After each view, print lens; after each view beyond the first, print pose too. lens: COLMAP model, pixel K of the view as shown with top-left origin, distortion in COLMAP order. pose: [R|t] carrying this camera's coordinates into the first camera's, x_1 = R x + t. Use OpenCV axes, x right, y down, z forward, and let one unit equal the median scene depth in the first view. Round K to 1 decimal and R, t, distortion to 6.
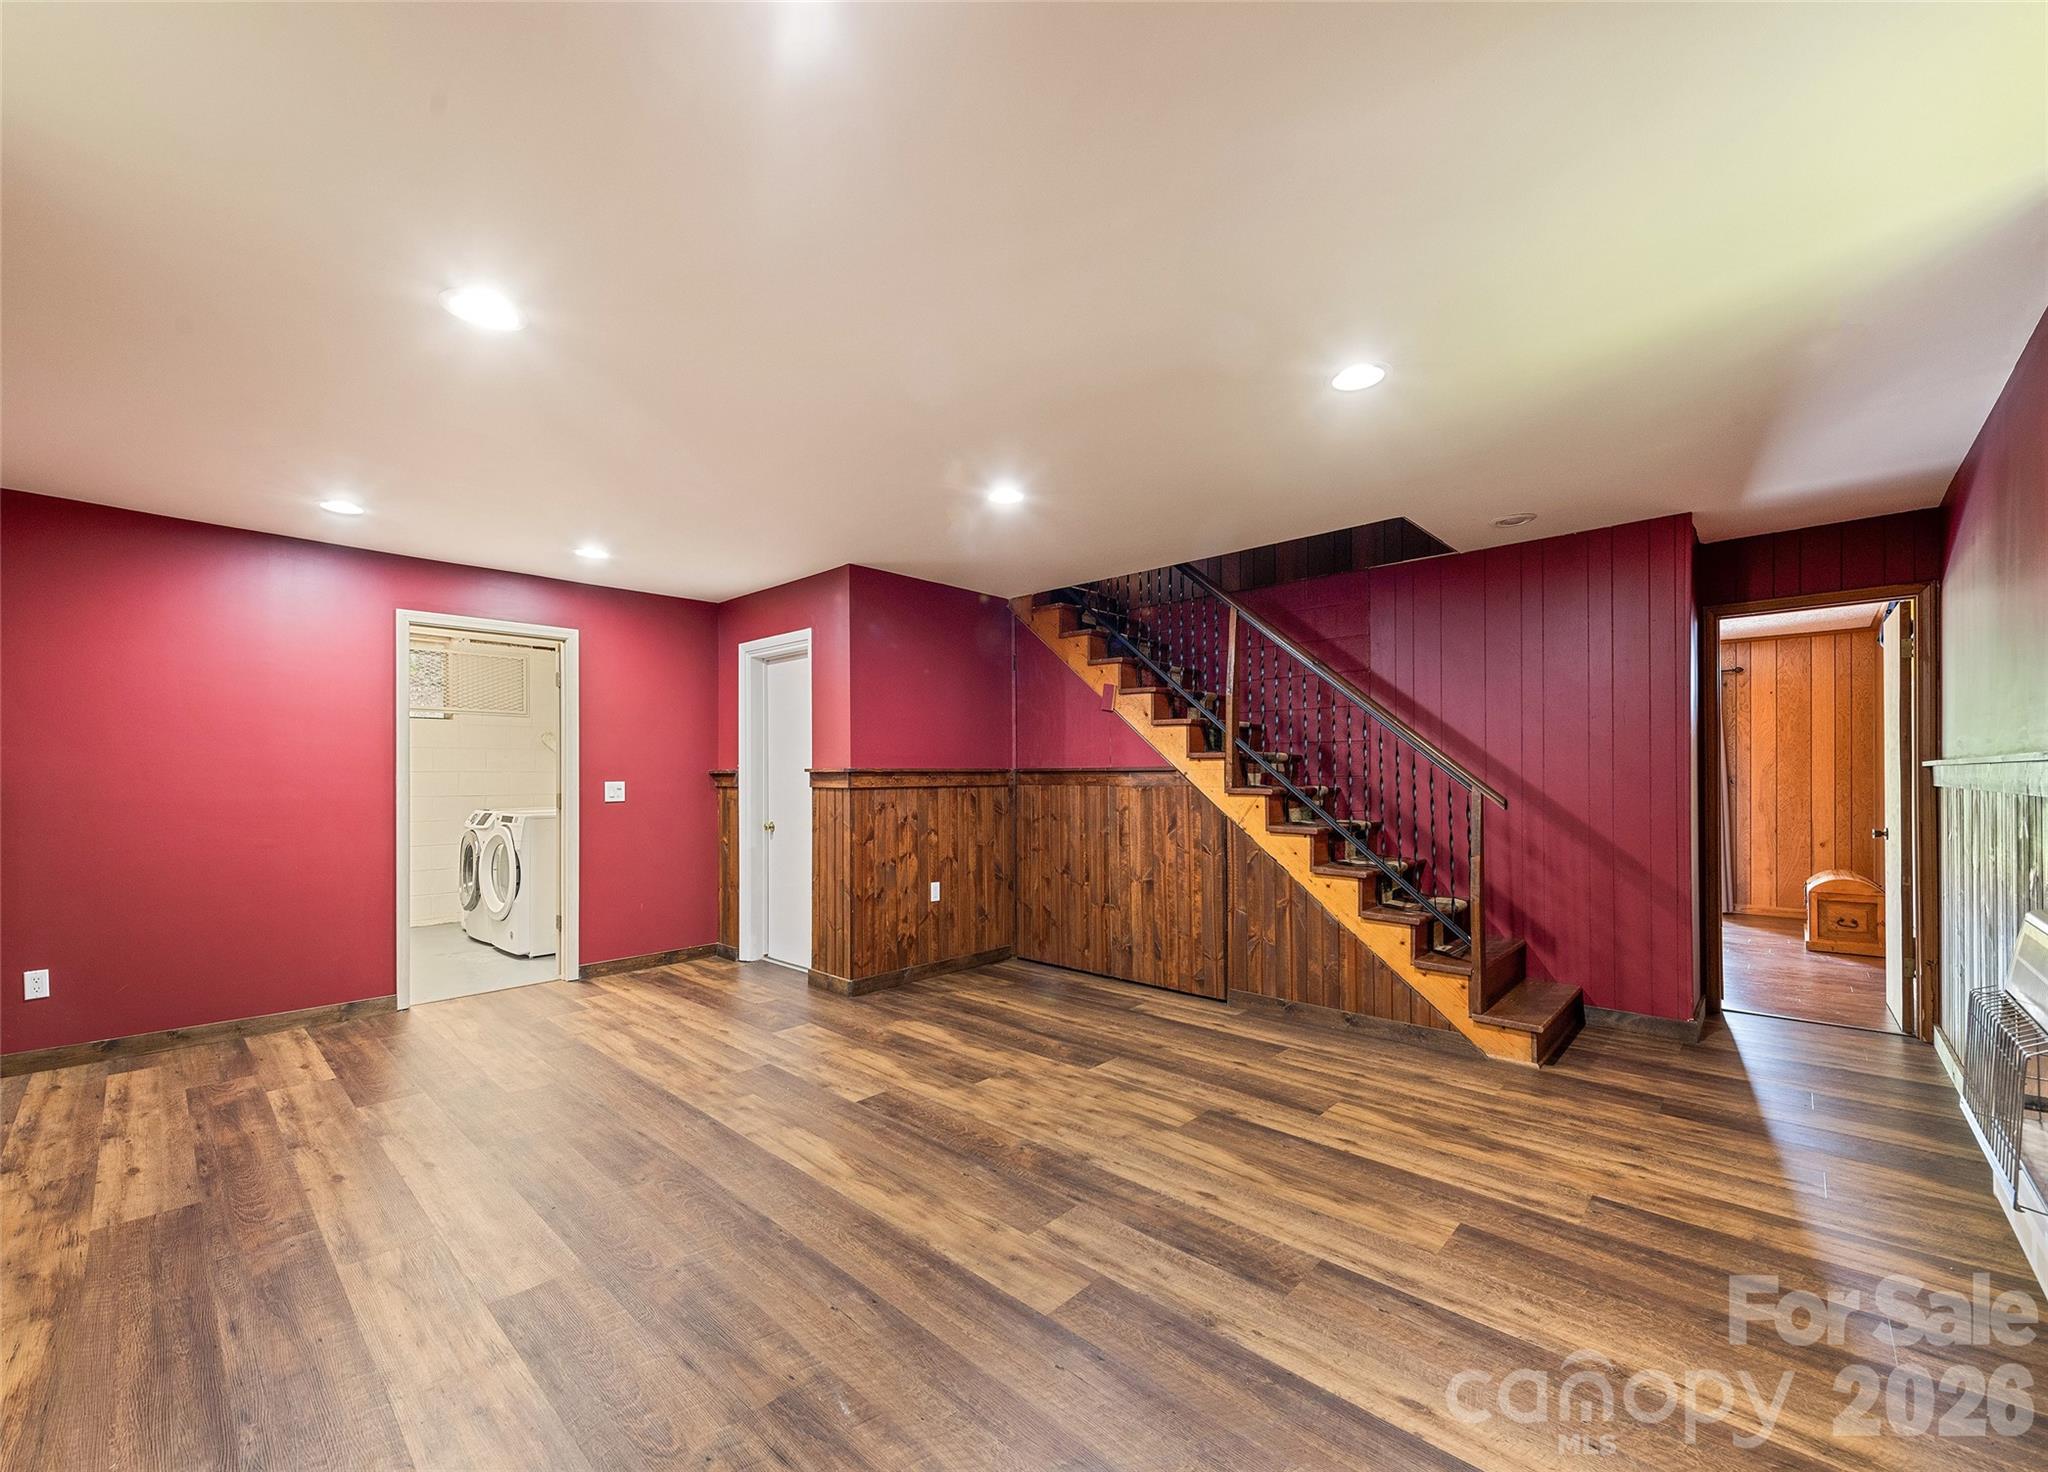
lens RADIAL K [[830.5, 0, 1015.2], [0, 830.5, 753.8], [0, 0, 1]] dist [0.020387, -0.005582]
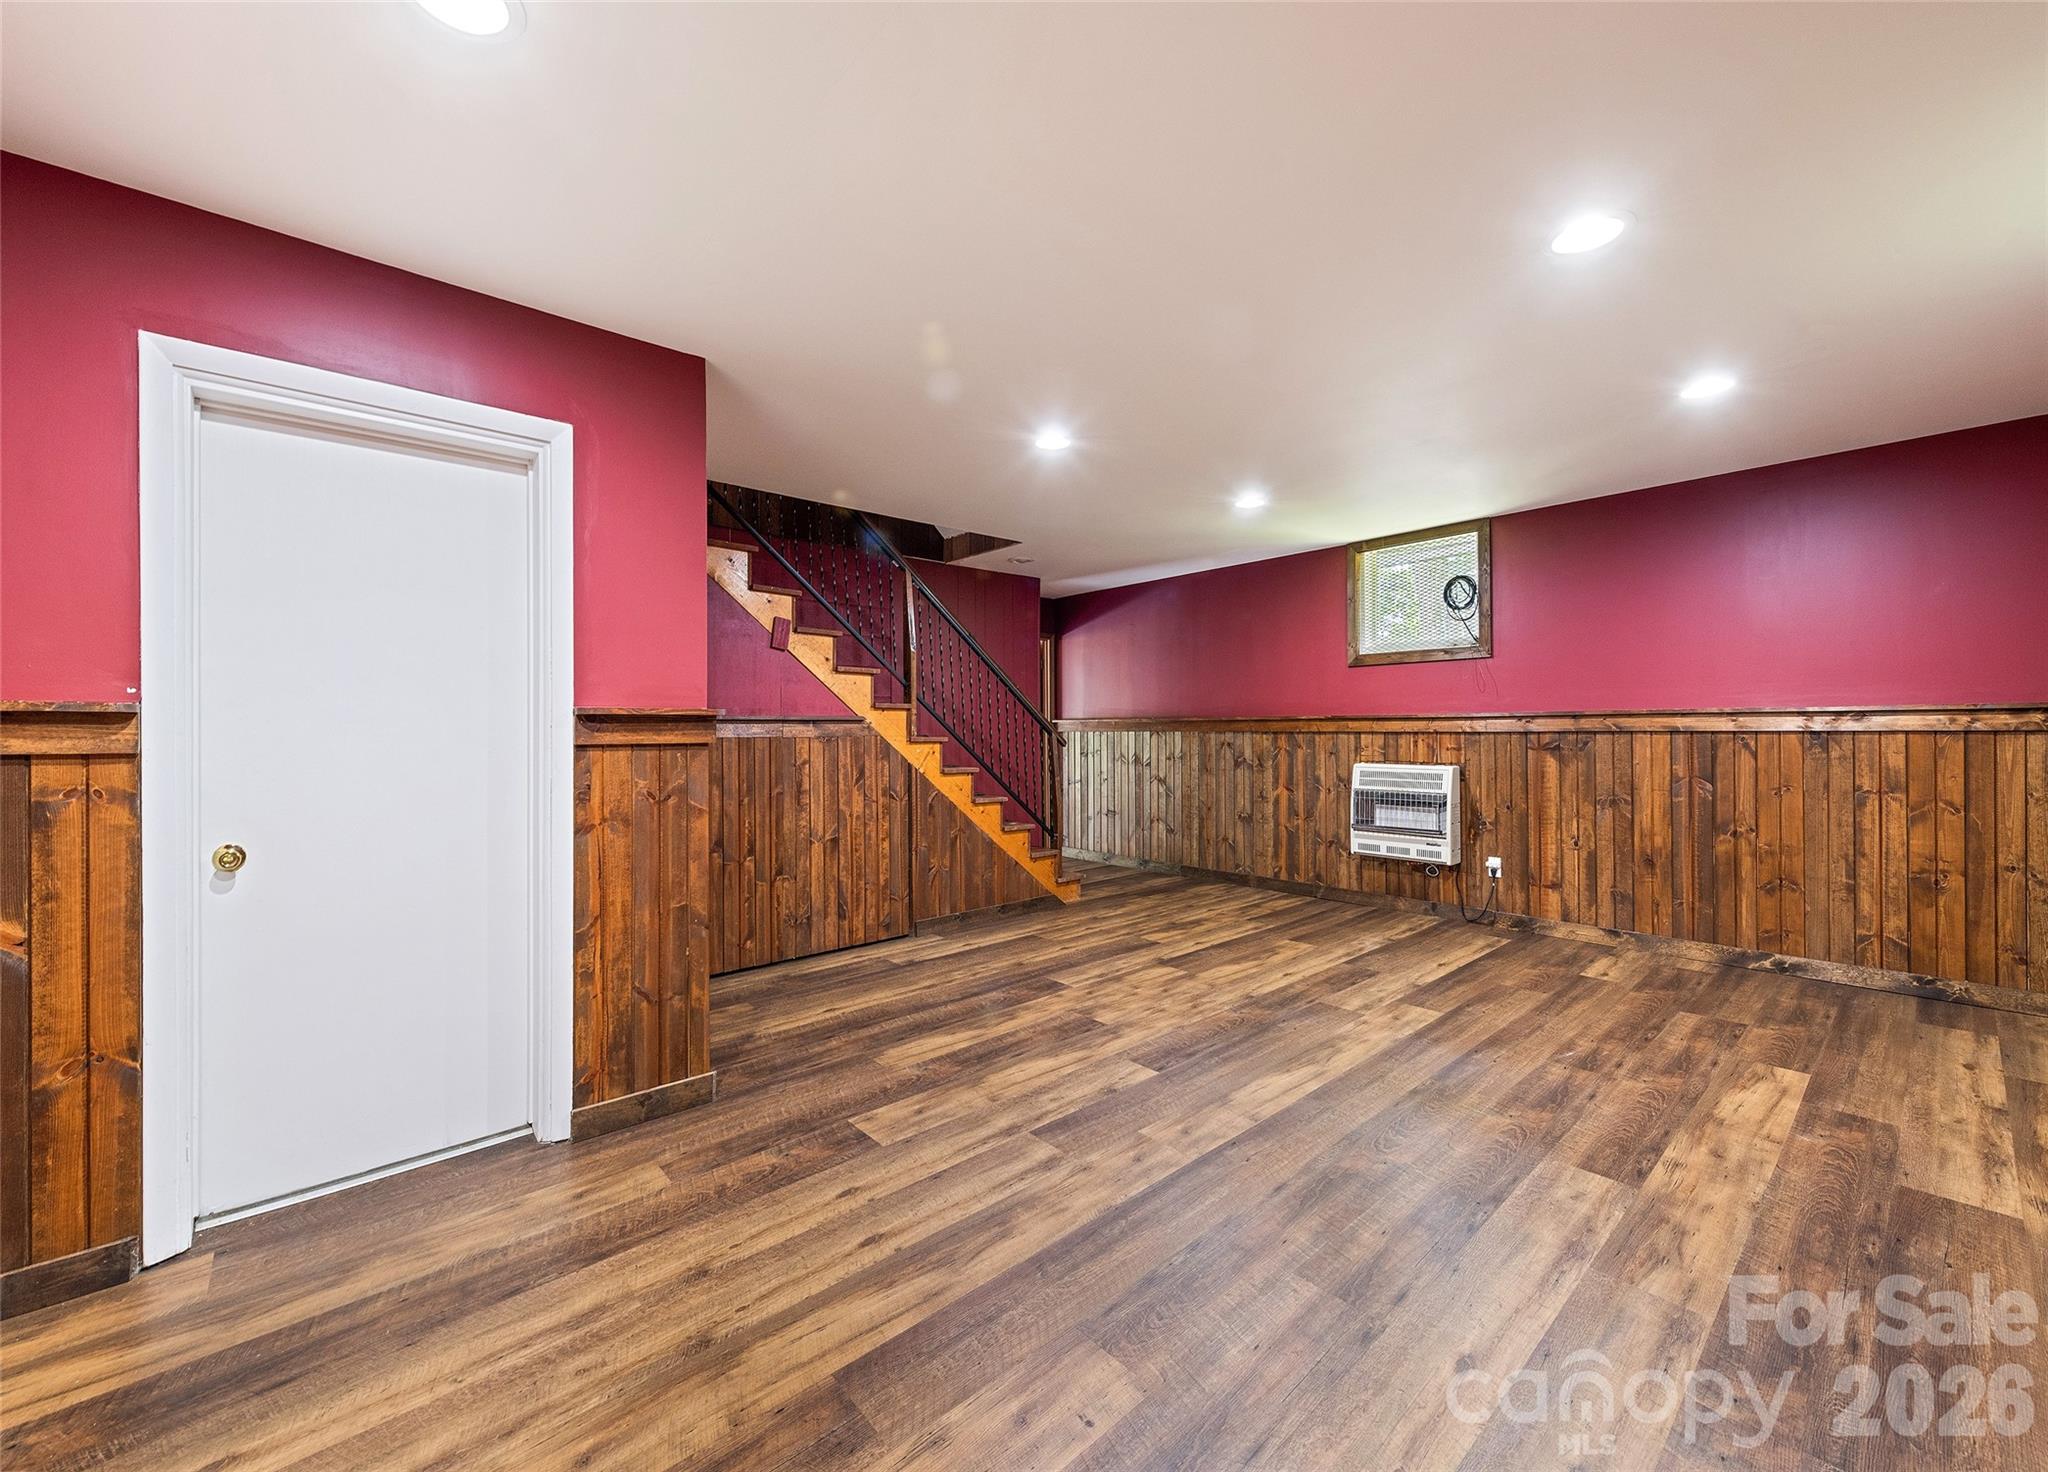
lens RADIAL K [[820.3, 0, 1021.2], [0, 820.3, 710.9], [0, 0, 1]] dist [0.004078, -0.000157]
pose [[0.077828, 0.024358, 0.996669, -0.797899], [-0.019617, 0.999545, -0.022896, 0.028936], [-0.996774, -0.017770, 0.078271, 0.775258]]
